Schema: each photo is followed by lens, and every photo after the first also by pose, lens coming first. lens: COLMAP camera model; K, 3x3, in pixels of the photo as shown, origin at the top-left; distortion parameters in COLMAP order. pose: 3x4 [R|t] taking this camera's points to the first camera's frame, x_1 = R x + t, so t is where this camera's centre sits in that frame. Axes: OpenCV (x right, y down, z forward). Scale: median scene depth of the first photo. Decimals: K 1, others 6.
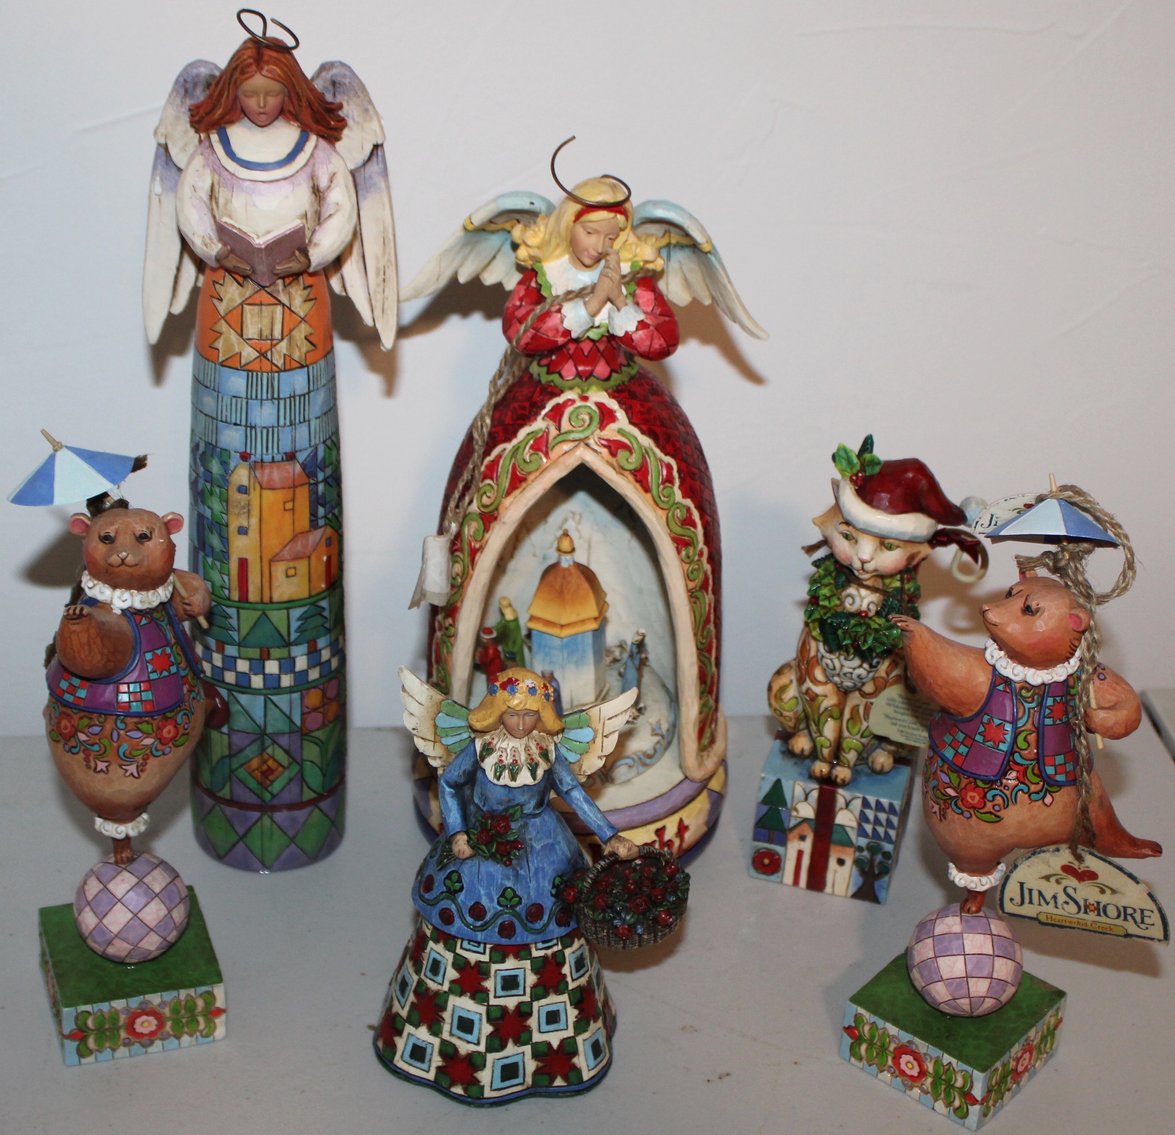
lens RADIAL K [[1933.6, 0, 587.5], [0, 1933.6, 568.1], [0, 0, 1]] dist [-0.076669, 0.000000]
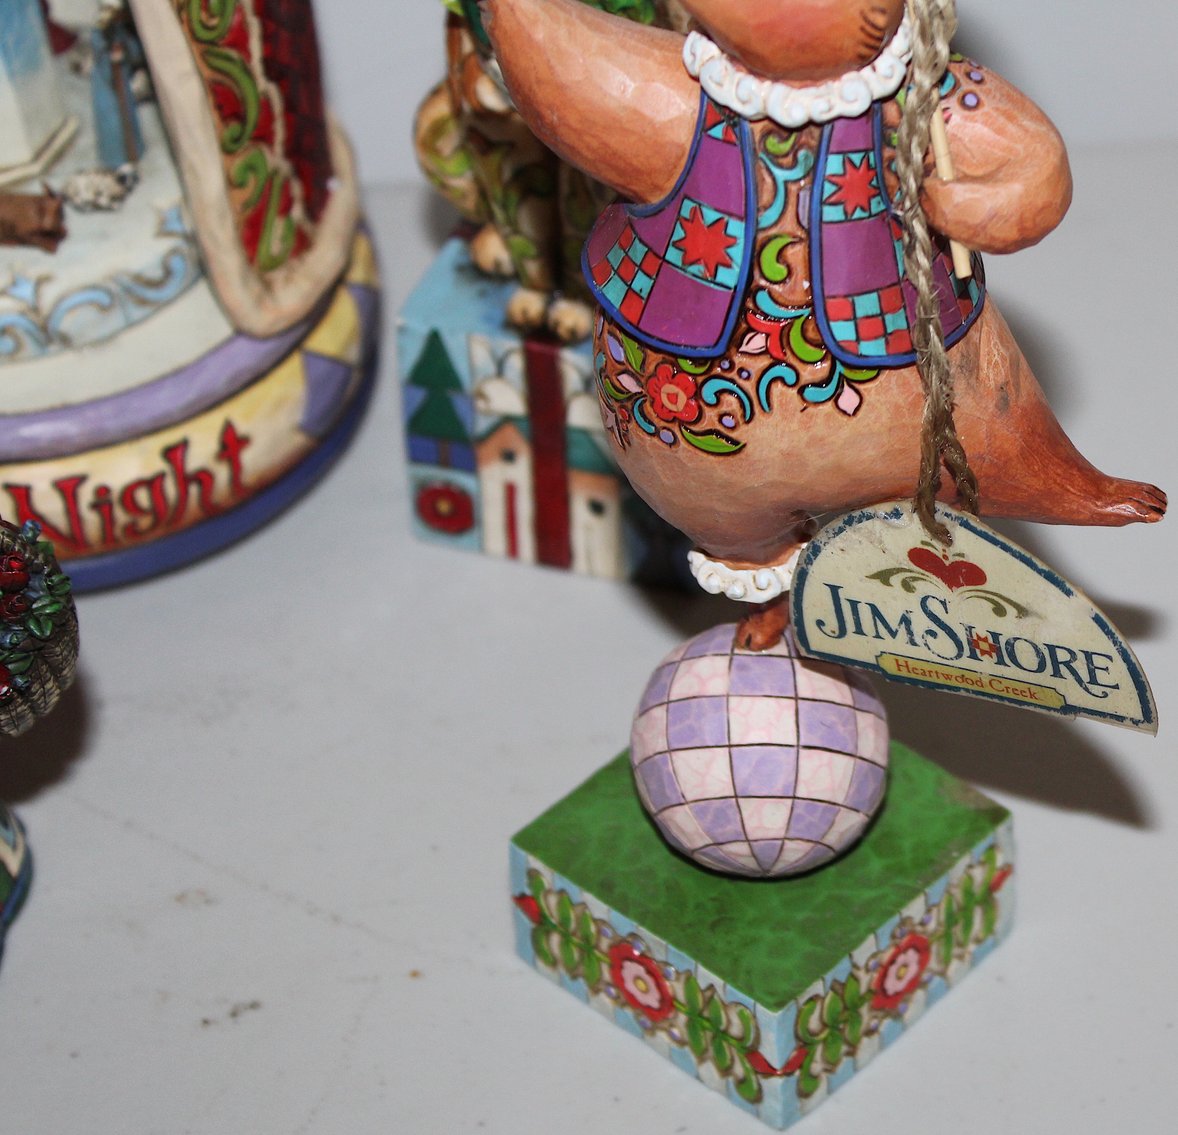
lens RADIAL K [[3794.4, 0, 589.0], [0, 3794.4, 567.3], [0, 0, 1]] dist [-0.004749, 0.000000]
pose [[0.999261, -0.023240, 0.030609, 0.136701], [0.017244, 0.982899, 0.183337, 0.004050], [-0.034346, -0.182674, 0.982573, 0.164860]]
